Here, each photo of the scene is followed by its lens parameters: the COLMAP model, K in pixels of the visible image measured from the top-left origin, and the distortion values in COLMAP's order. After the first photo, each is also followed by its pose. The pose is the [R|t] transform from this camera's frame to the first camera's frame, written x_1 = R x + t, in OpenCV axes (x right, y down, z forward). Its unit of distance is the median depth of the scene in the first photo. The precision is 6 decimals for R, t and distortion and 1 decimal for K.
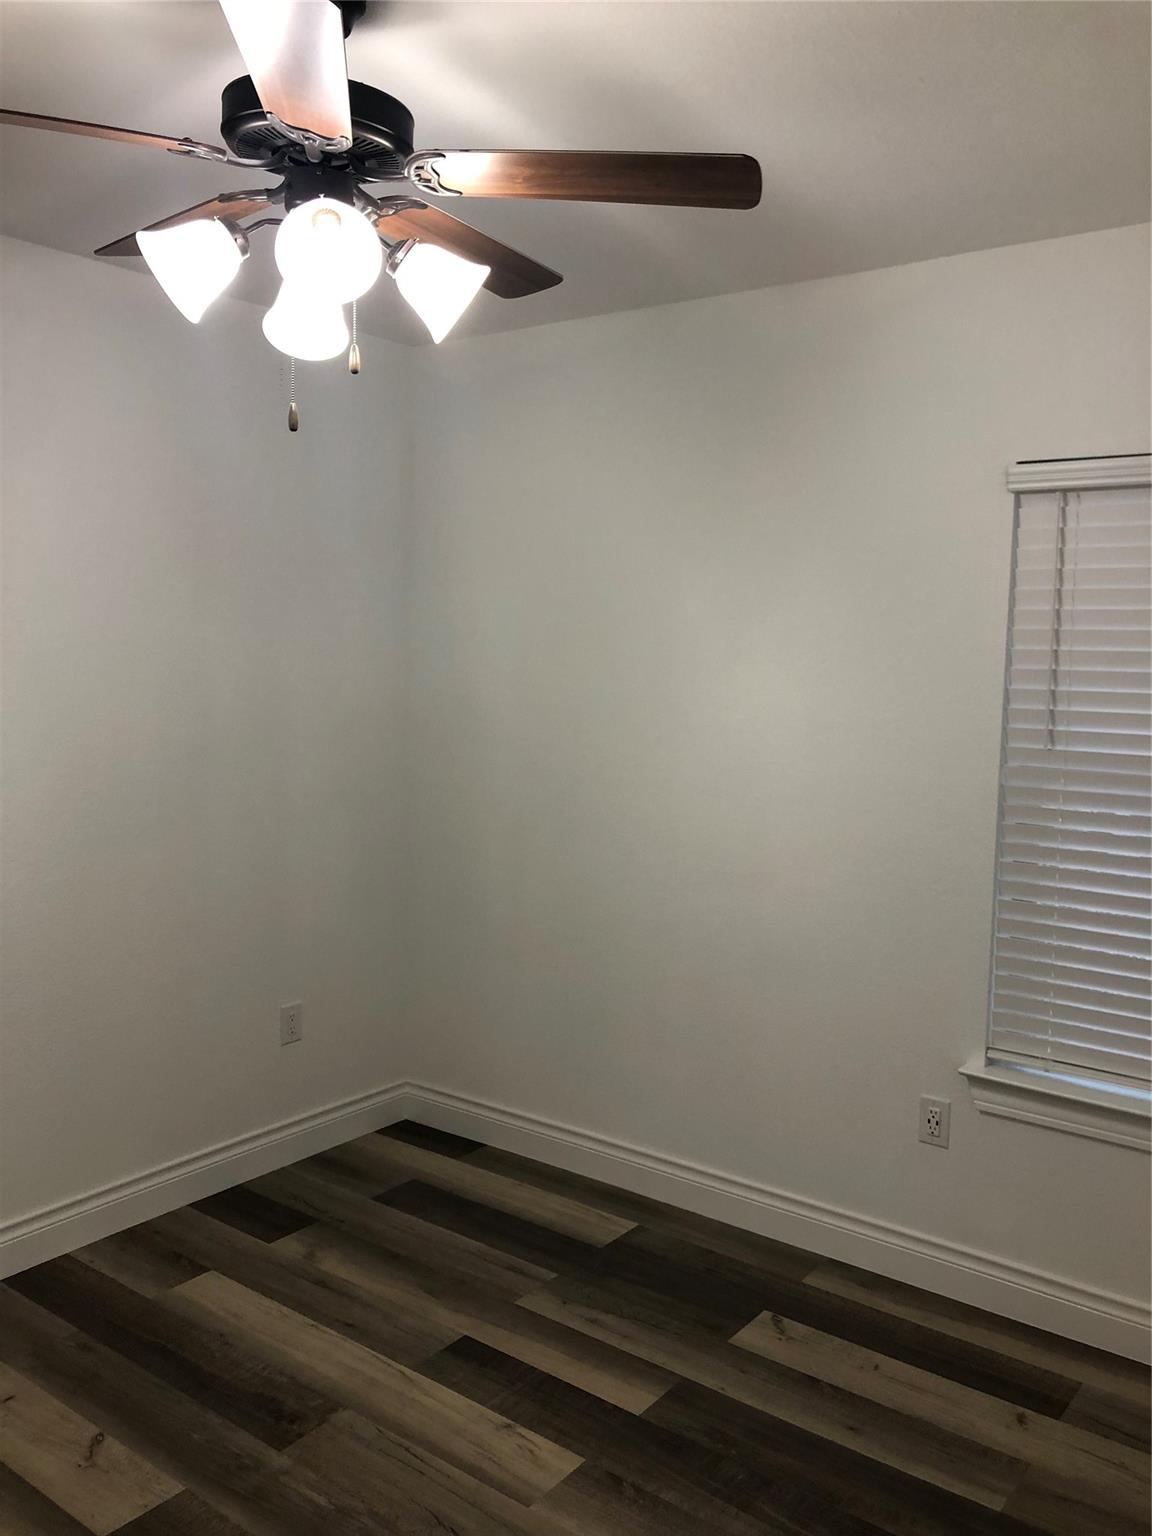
lens RADIAL K [[1260.3, 0, 580.2], [0, 1260.3, 768.6], [0, 0, 1]] dist [0.019250, -0.008338]
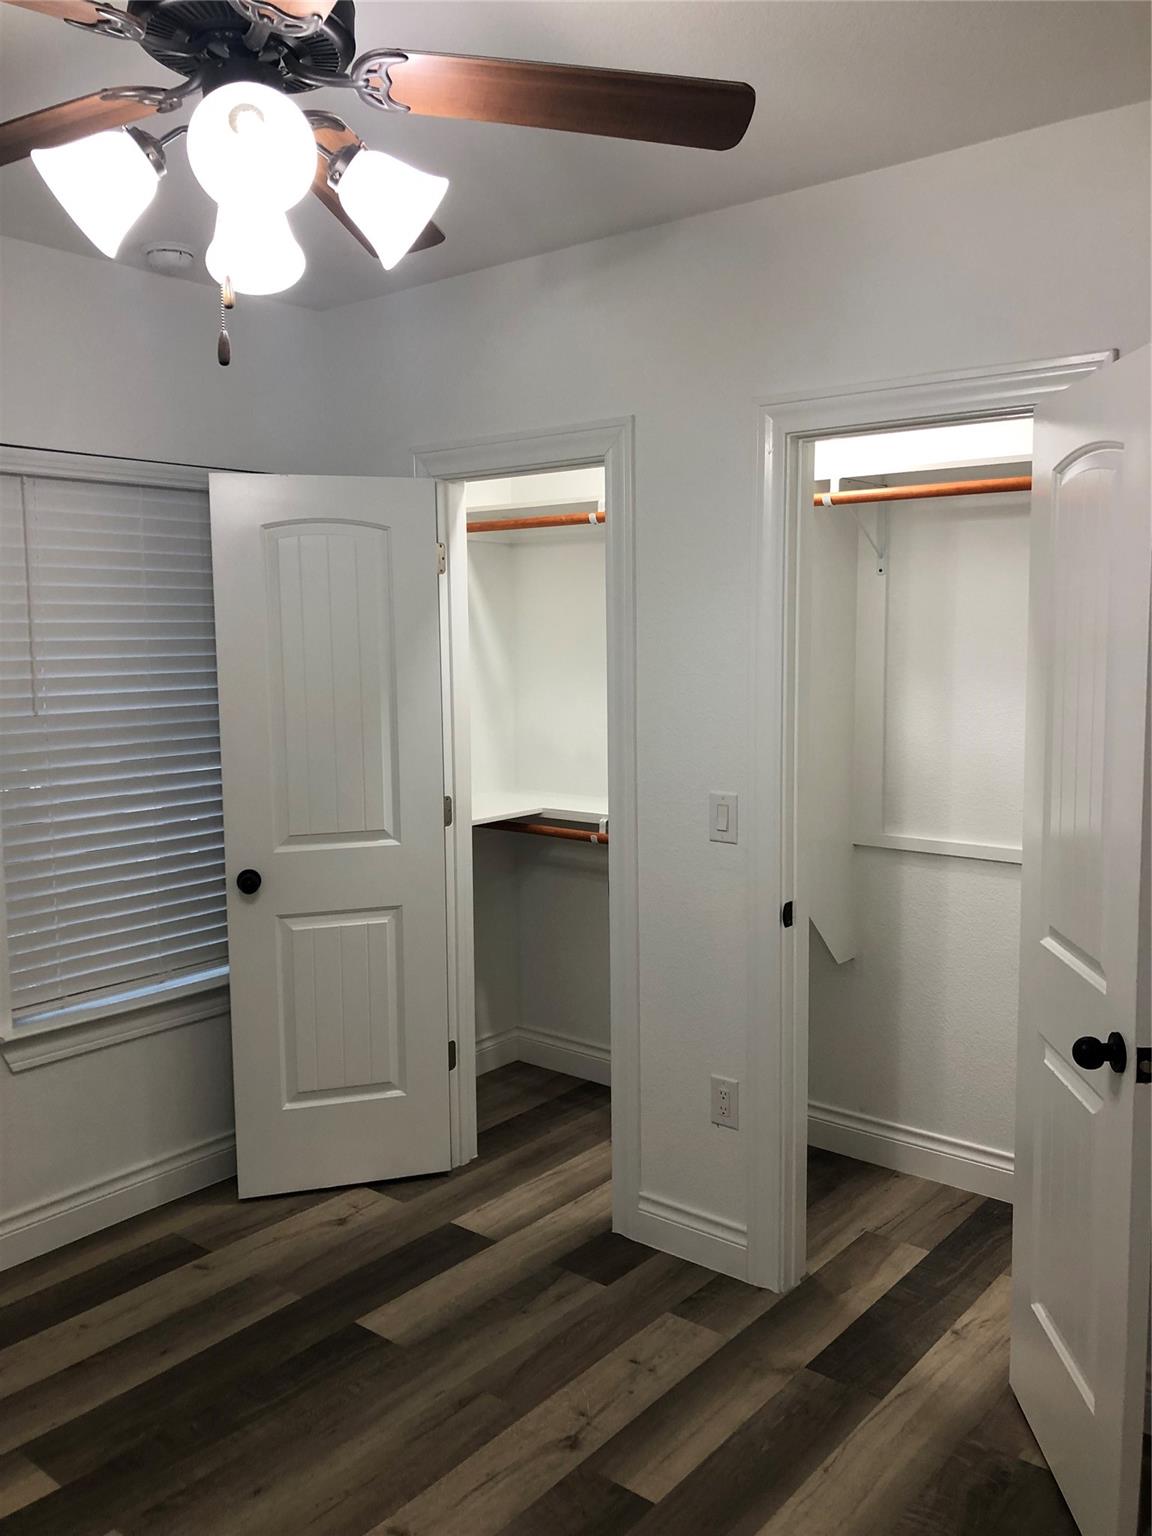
lens RADIAL K [[1260.3, 0, 579.3], [0, 1260.3, 767.4], [0, 0, 1]] dist [0.019250, -0.008338]
pose [[0.040291, -0.129985, 0.990697, -0.737891], [0.113652, 0.985663, 0.124702, -0.057372], [-0.992703, 0.107571, 0.054486, 0.518937]]
